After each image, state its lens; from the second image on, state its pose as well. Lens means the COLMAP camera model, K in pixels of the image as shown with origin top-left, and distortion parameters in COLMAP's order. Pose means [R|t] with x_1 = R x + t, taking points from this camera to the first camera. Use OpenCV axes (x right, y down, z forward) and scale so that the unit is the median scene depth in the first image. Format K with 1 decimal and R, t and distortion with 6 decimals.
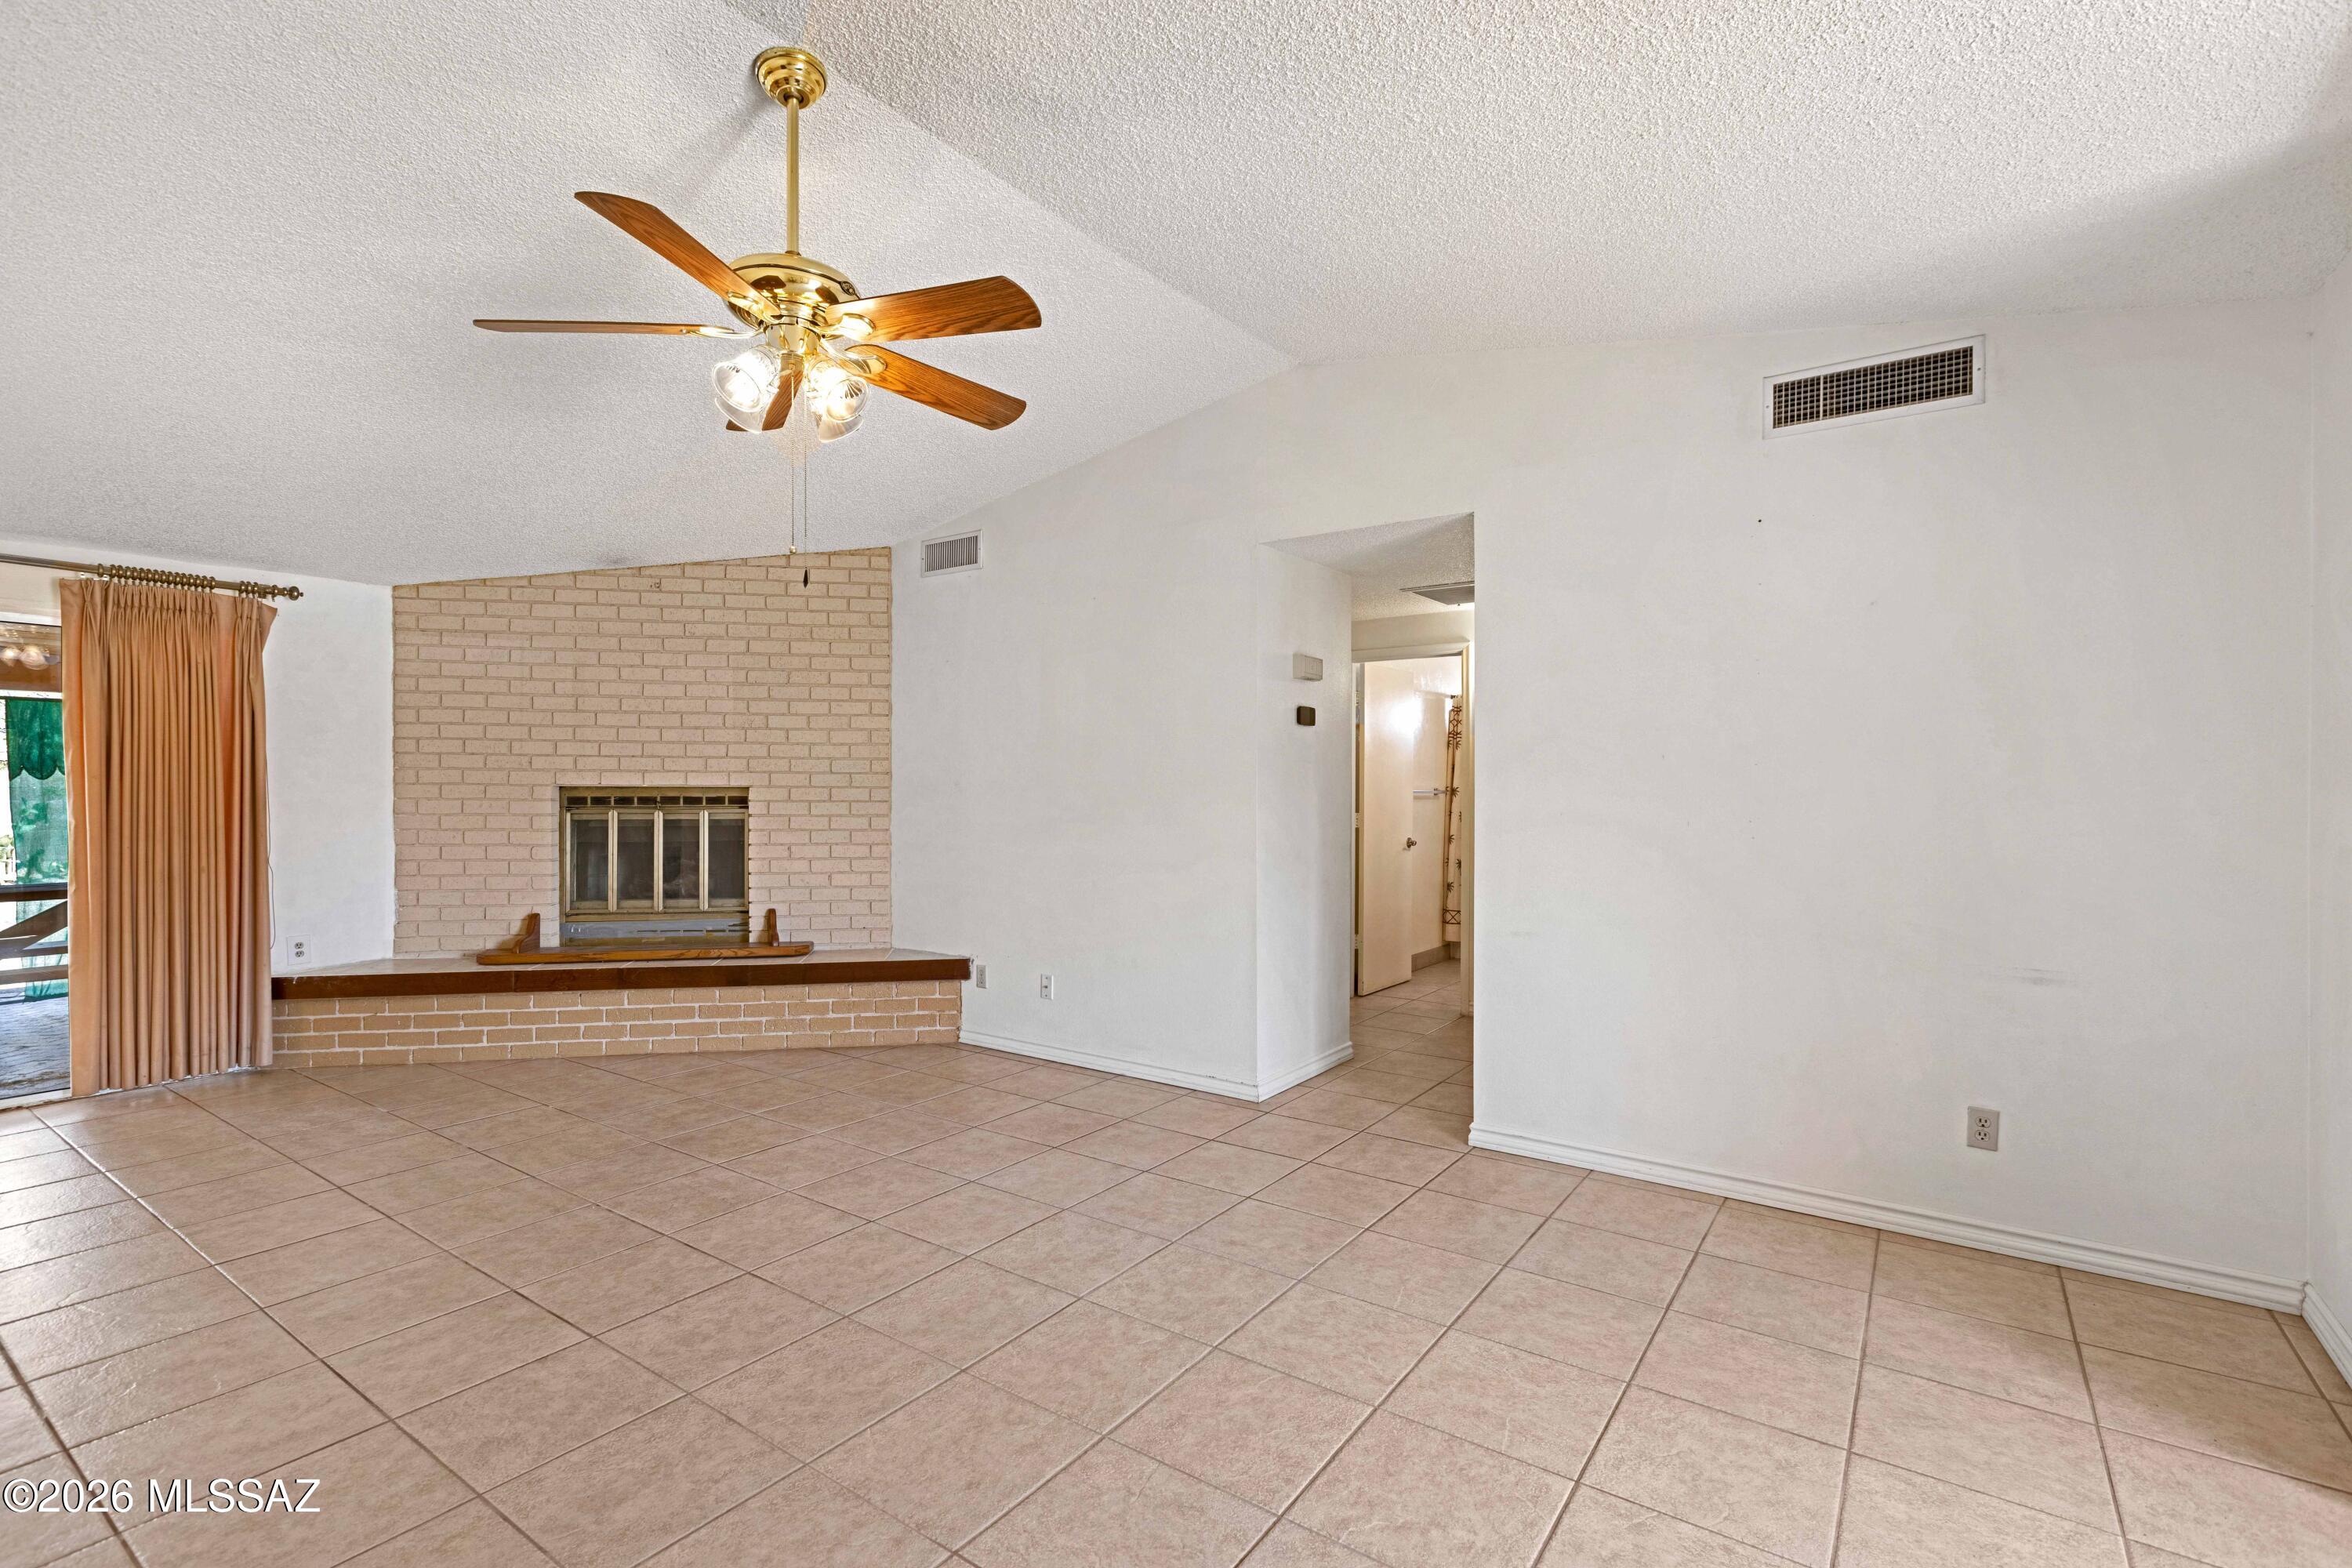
lens RADIAL K [[1077.4, 0, 1165.7], [0, 1077.4, 794.6], [0, 0, 1]] dist [0.007492, -0.001523]
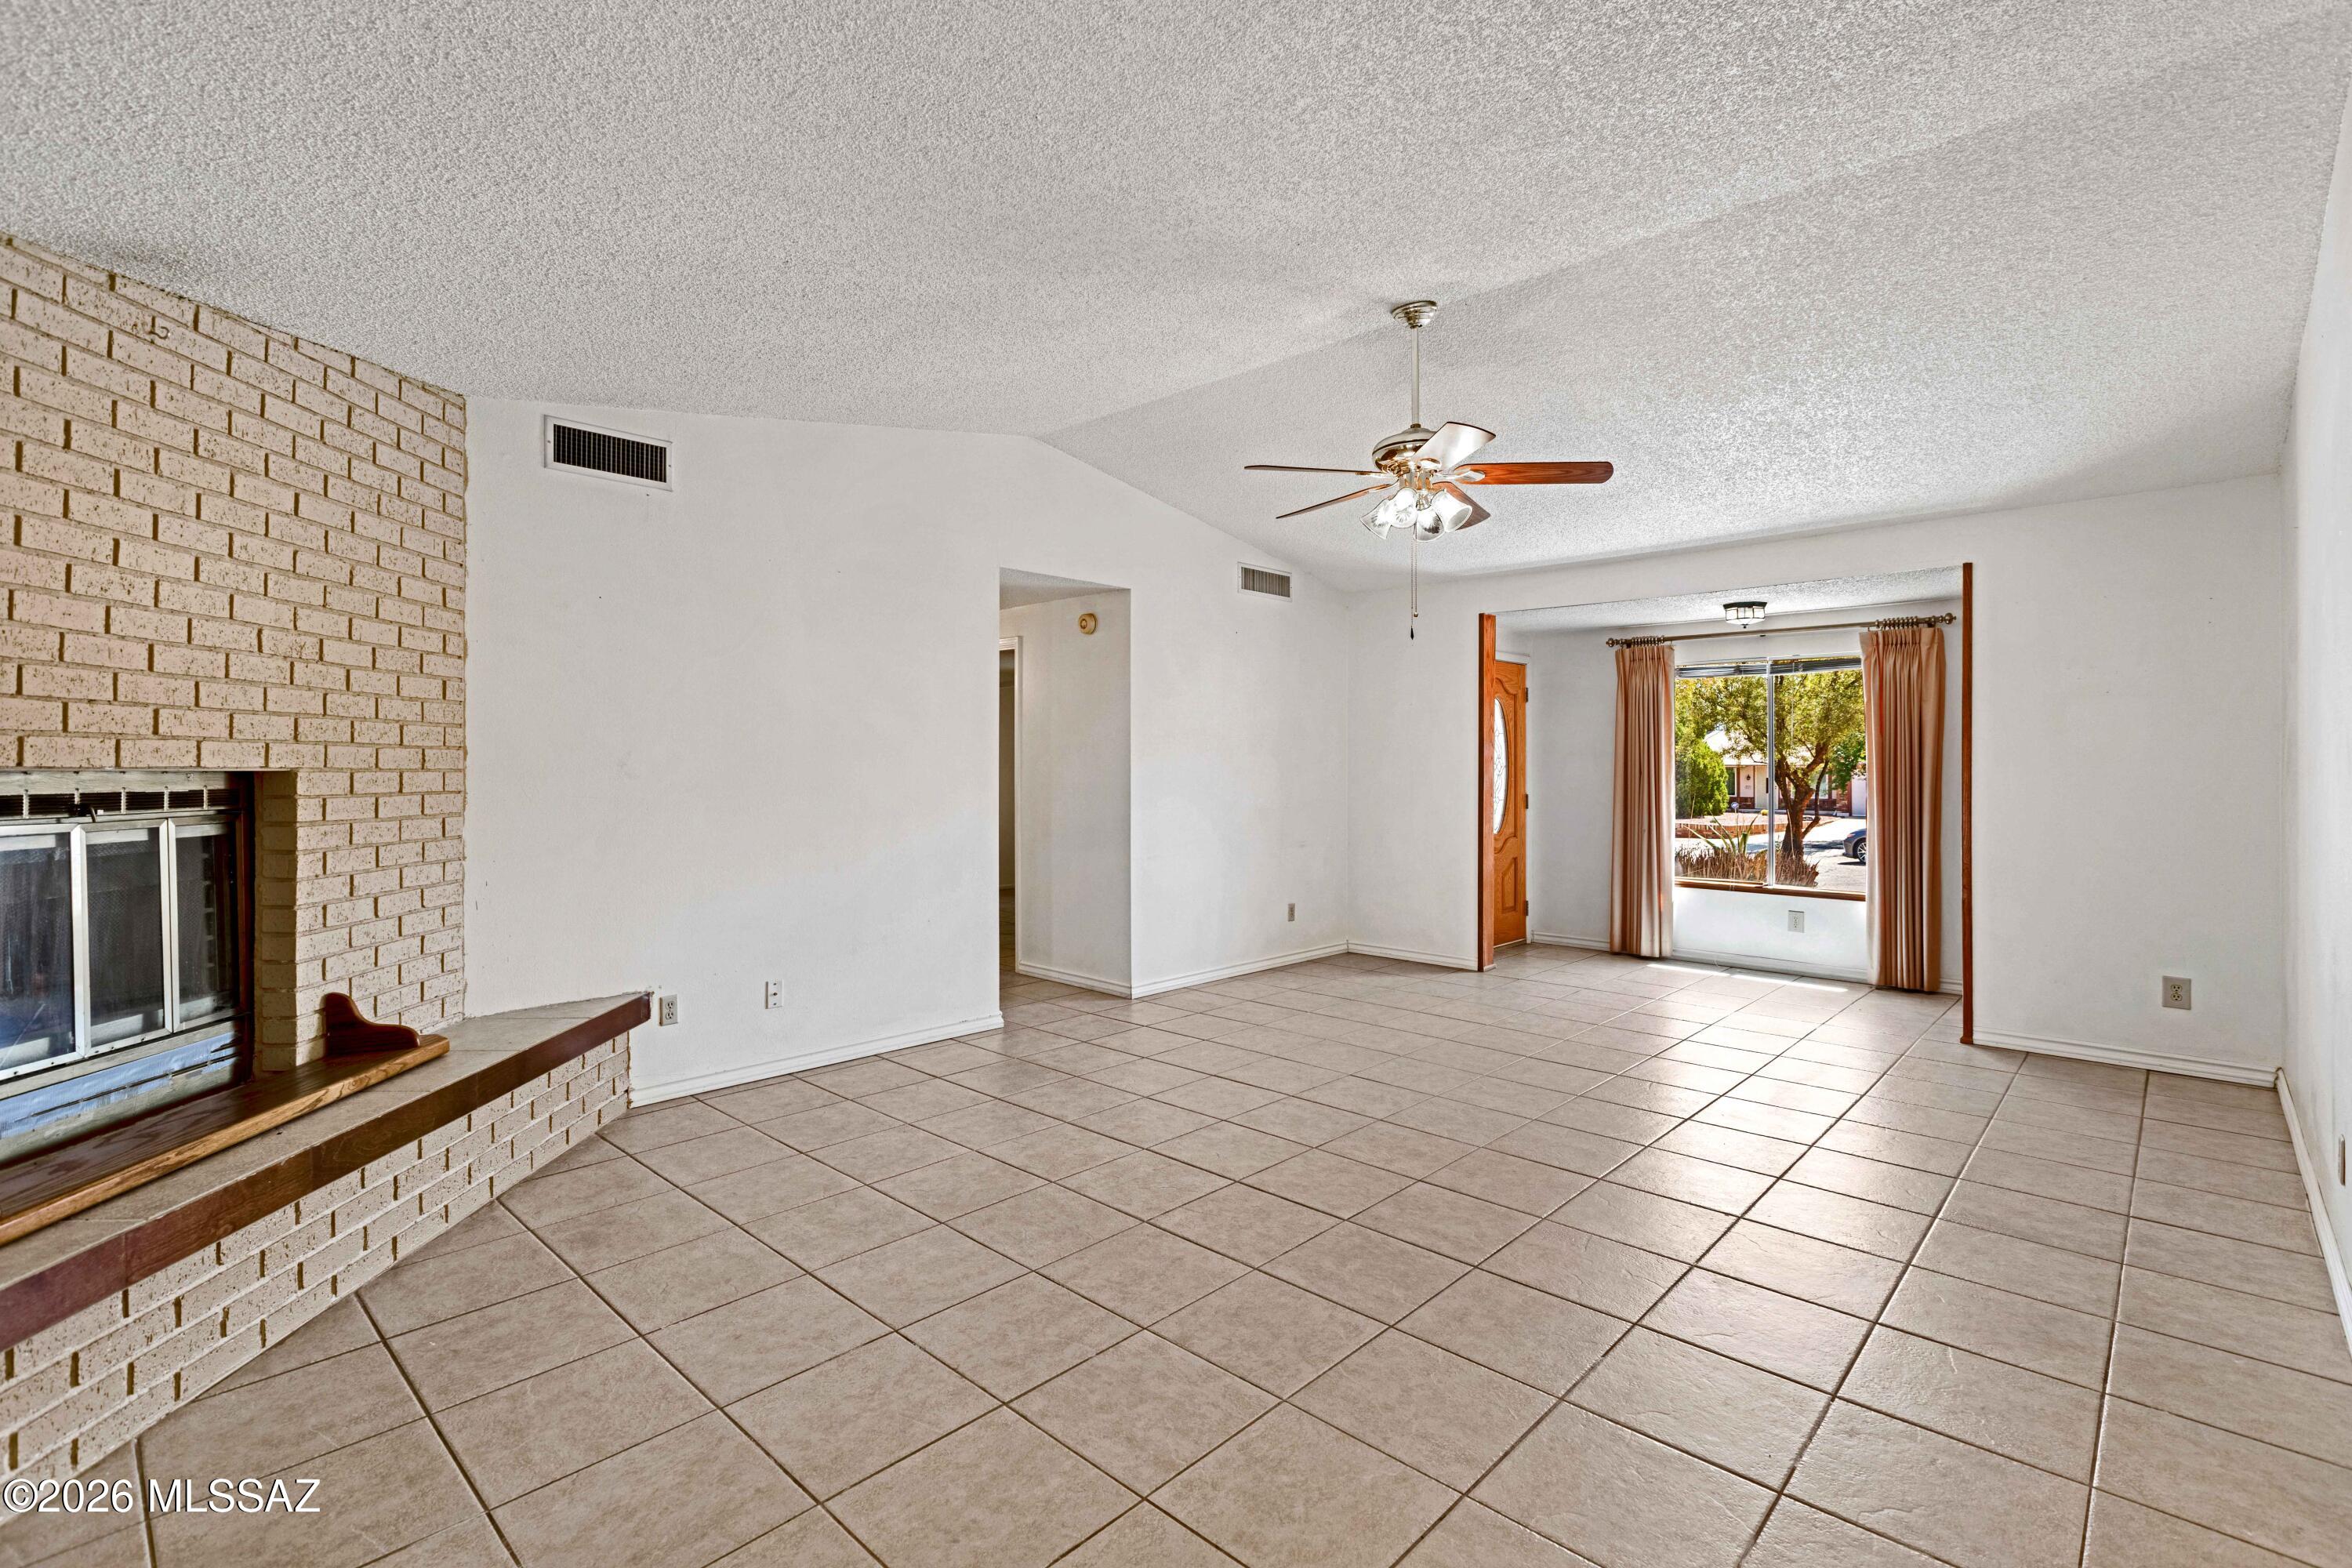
lens RADIAL K [[1077.4, 0, 1166.9], [0, 1077.4, 772.9], [0, 0, 1]] dist [0.007492, -0.001523]
pose [[0.138956, -0.008303, 0.990264, -0.965527], [0.009393, 0.999931, 0.007066, -0.006462], [-0.990254, 0.008320, 0.139024, 0.573464]]
